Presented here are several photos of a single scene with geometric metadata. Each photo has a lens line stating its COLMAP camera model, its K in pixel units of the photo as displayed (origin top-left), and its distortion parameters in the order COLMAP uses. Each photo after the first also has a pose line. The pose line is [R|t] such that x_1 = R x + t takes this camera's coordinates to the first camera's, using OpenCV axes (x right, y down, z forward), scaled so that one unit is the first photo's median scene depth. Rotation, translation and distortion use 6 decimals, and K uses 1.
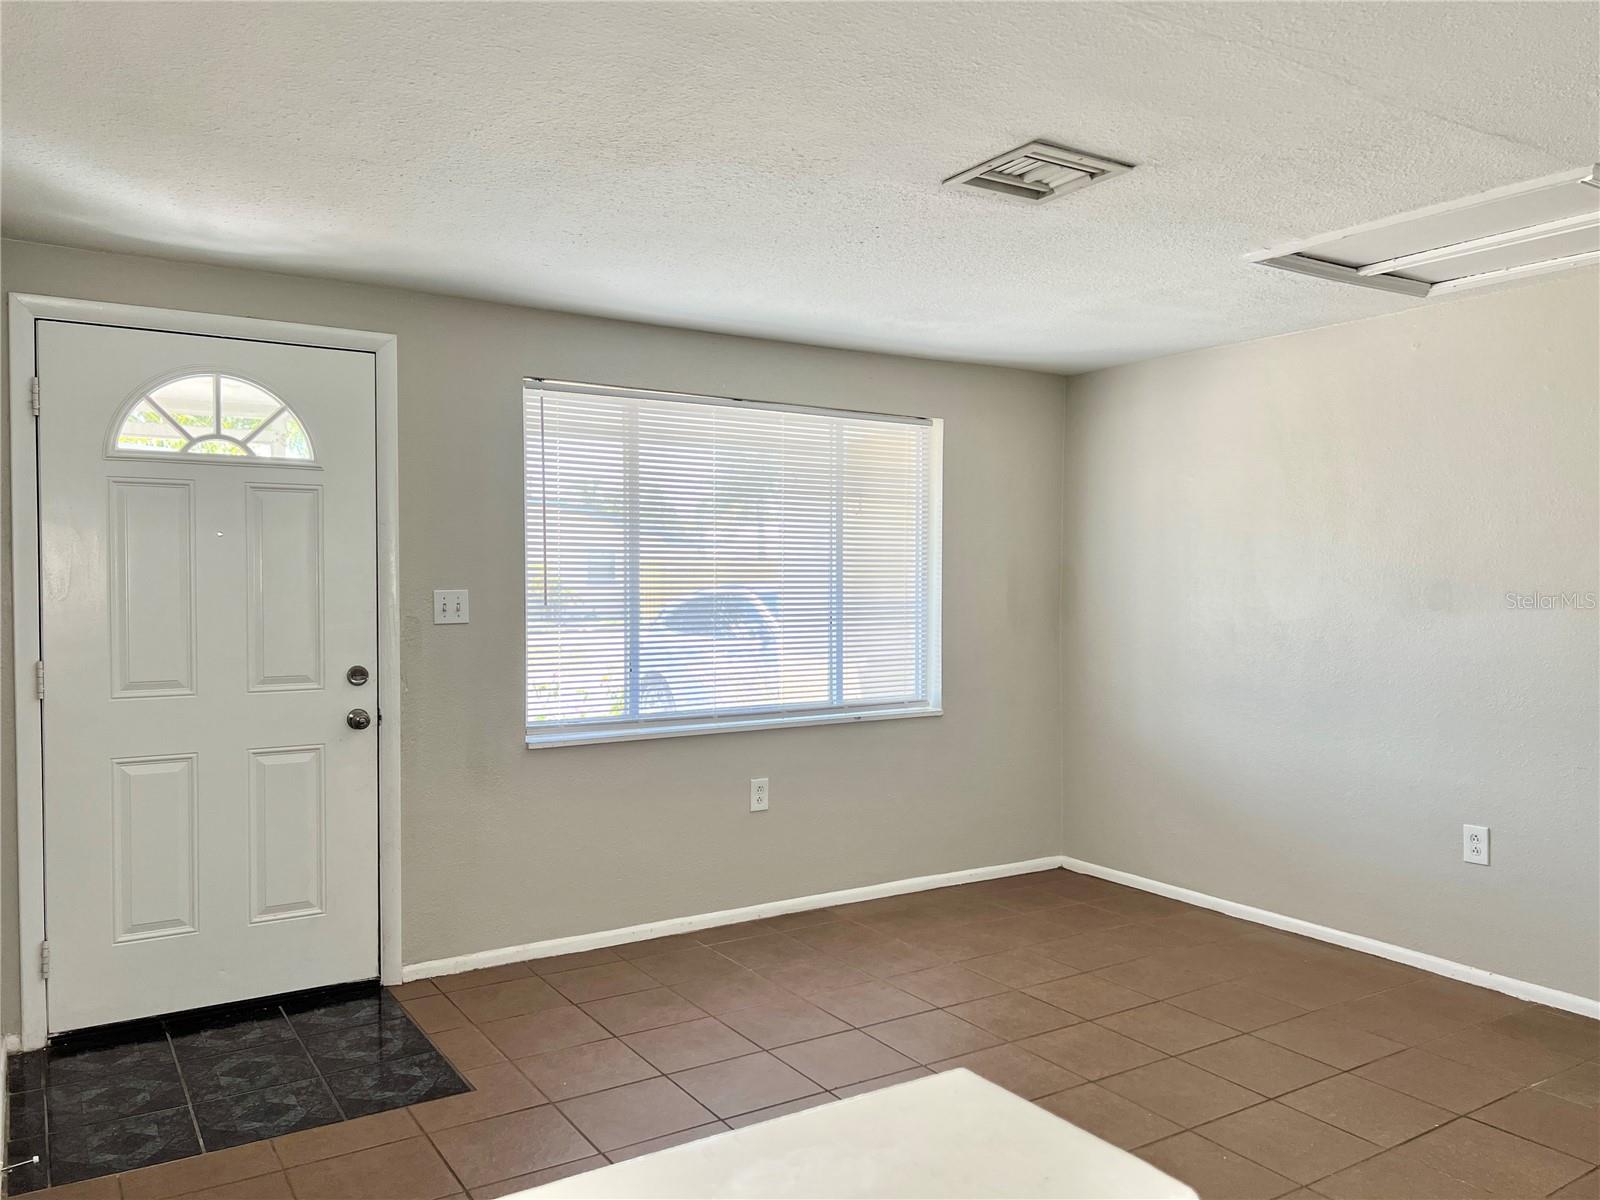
lens RADIAL K [[1204.1, 0, 806.7], [0, 1204.1, 612.2], [0, 0, 1]] dist [0.089159, -0.130485]
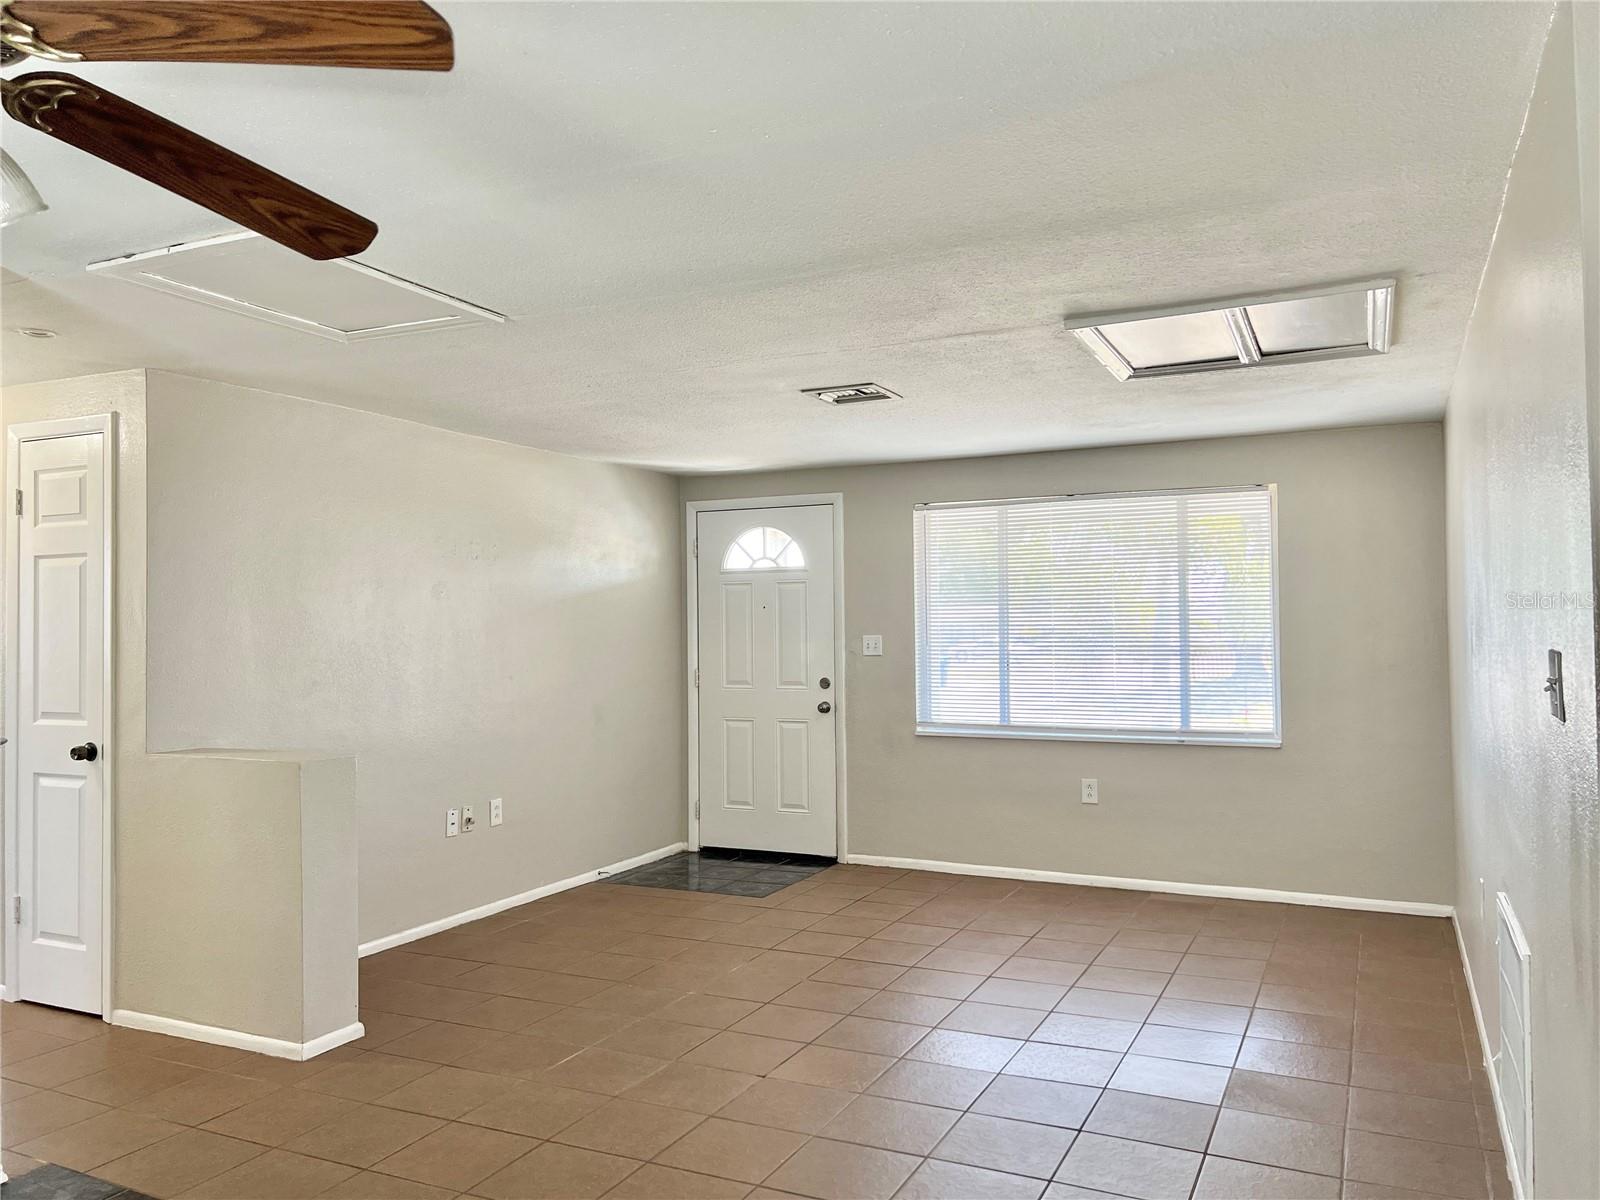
lens RADIAL K [[1204.1, 0, 806.7], [0, 1204.1, 612.2], [0, 0, 1]] dist [0.089159, -0.130485]
pose [[0.508976, -0.031168, -0.860216, 1.112840], [-0.025327, 0.998369, -0.051159, 0.037839], [0.860408, 0.047826, 0.507357, 0.067203]]
